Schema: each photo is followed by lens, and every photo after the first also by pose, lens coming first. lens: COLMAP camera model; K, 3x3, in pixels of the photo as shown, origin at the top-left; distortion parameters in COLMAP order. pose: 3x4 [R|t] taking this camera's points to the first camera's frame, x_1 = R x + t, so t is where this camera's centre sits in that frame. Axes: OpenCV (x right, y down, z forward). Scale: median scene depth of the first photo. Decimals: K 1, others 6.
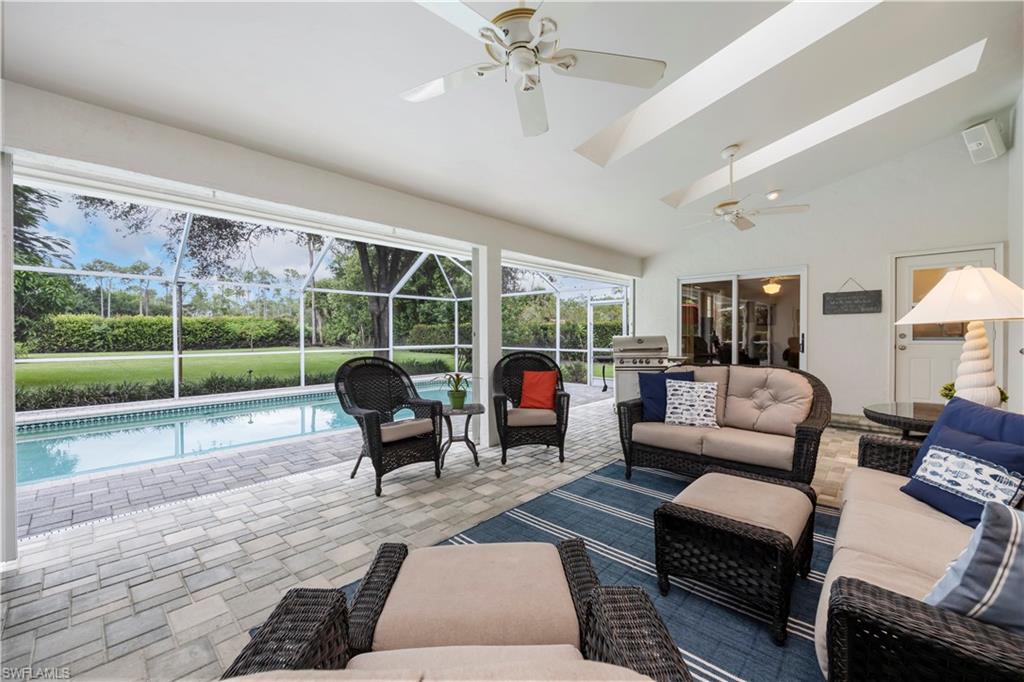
lens RADIAL K [[411.0, 0, 512.3], [0, 411.0, 339.0], [0, 0, 1]] dist [-0.006770, -0.000013]
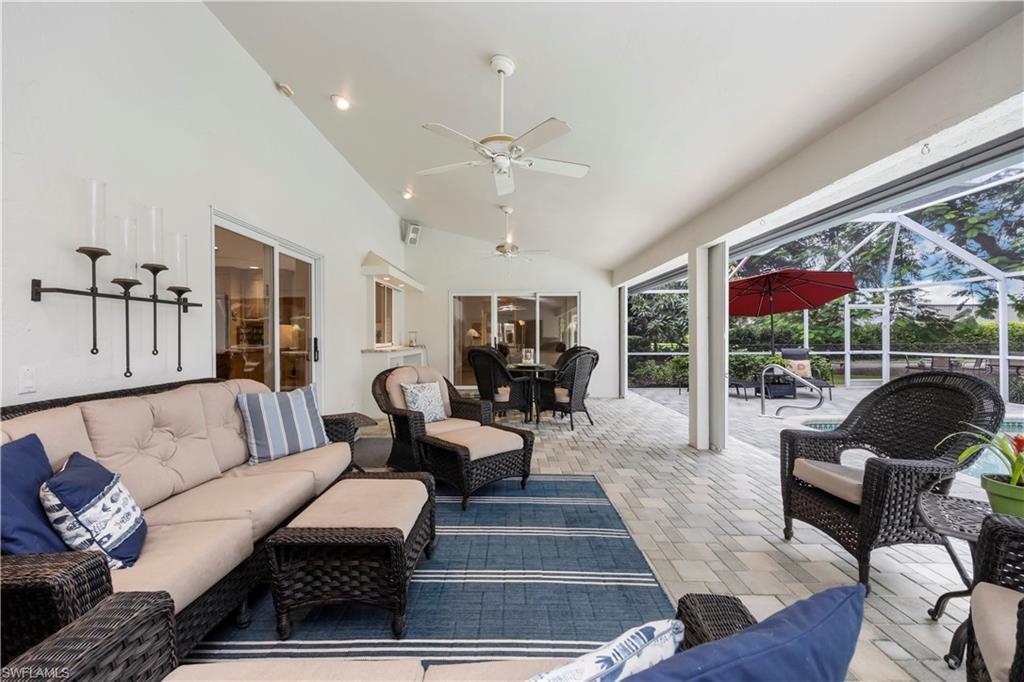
lens RADIAL K [[411.0, 0, 513.8], [0, 411.0, 338.7], [0, 0, 1]] dist [-0.006770, -0.000013]
pose [[-0.731085, 0.015624, -0.682107, 0.821013], [0.003522, 0.999811, 0.019127, -0.035824], [0.682277, 0.011581, -0.731002, 1.654022]]
